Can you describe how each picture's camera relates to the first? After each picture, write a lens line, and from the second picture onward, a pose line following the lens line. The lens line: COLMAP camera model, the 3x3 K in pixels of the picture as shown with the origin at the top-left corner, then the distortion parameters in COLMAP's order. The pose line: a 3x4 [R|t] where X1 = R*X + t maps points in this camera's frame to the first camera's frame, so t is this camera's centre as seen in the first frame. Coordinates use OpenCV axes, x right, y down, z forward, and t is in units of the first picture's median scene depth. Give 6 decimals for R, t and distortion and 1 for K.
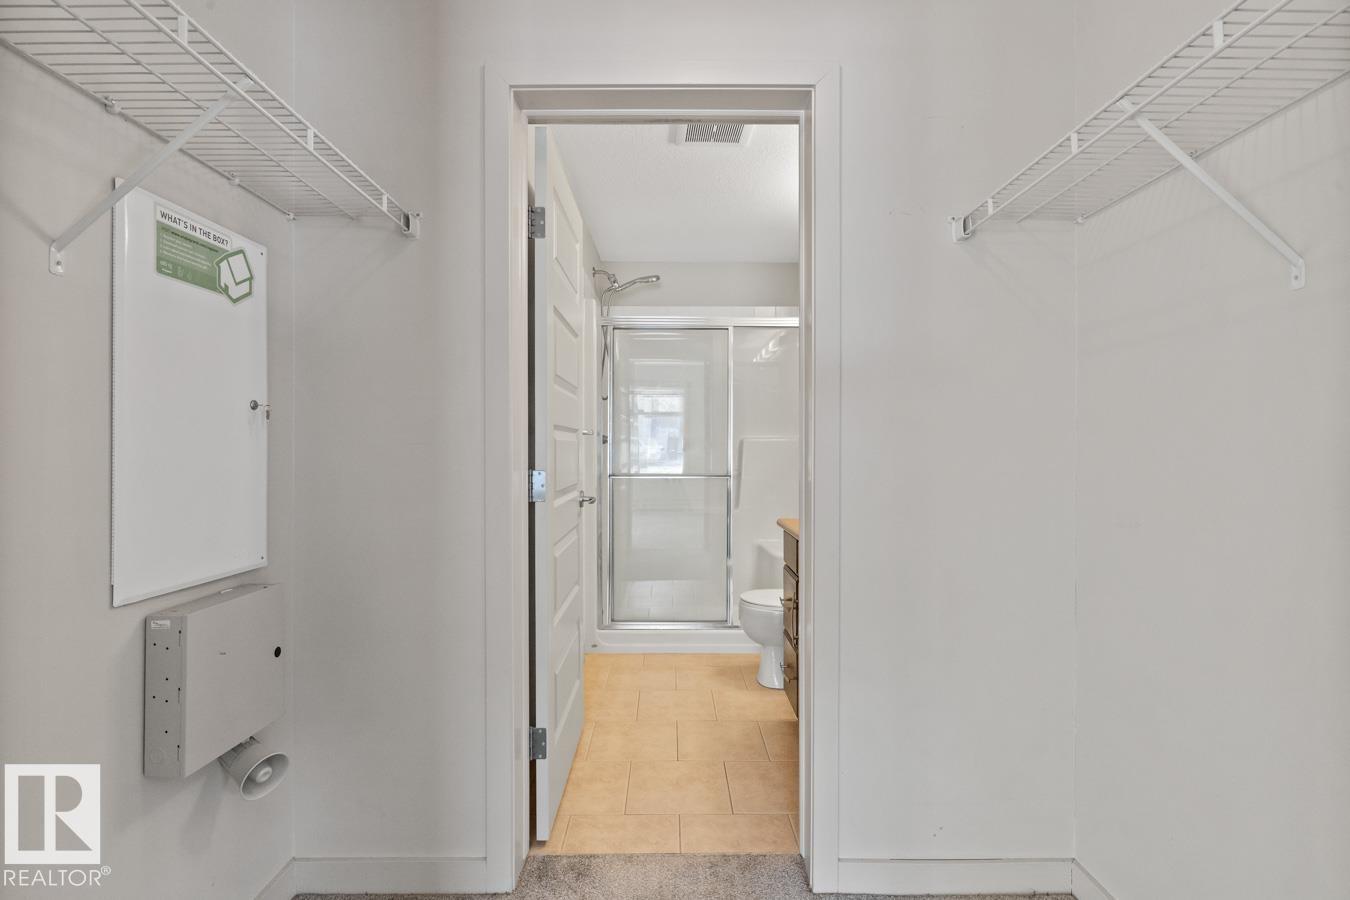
lens RADIAL K [[673.1, 0, 675.0], [0, 673.1, 450.0], [0, 0, 1]] dist [-0.000099, 0.000019]
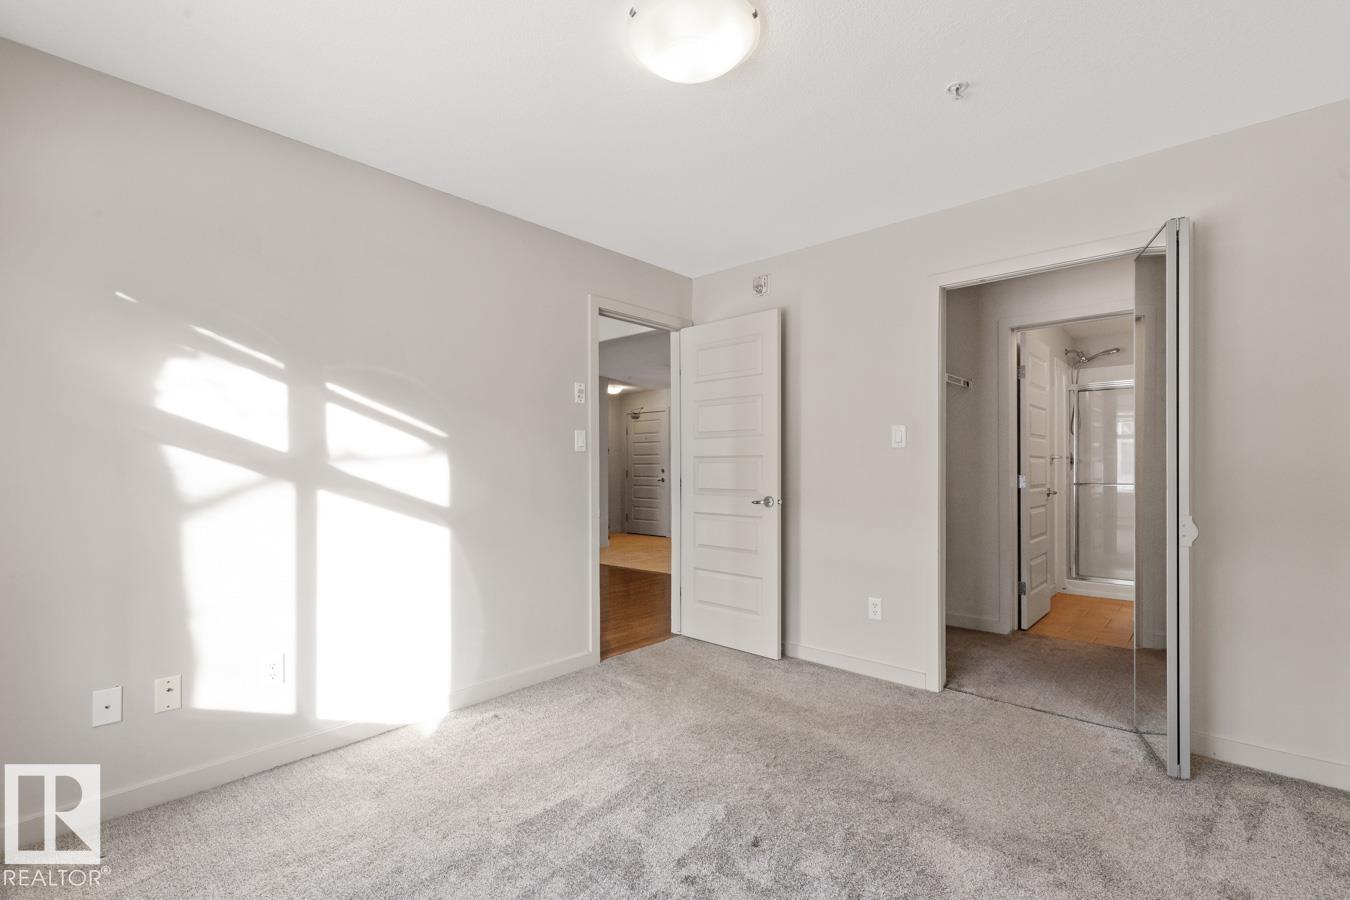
lens RADIAL K [[595.4, 0, 672.1], [0, 595.4, 468.8], [0, 0, 1]] dist [0.001148, 0.000162]
pose [[0.736879, -0.002072, -0.676021, 0.250375], [-0.001389, 0.999989, -0.004579, 0.016261], [0.676023, 0.004314, 0.736868, -1.124910]]
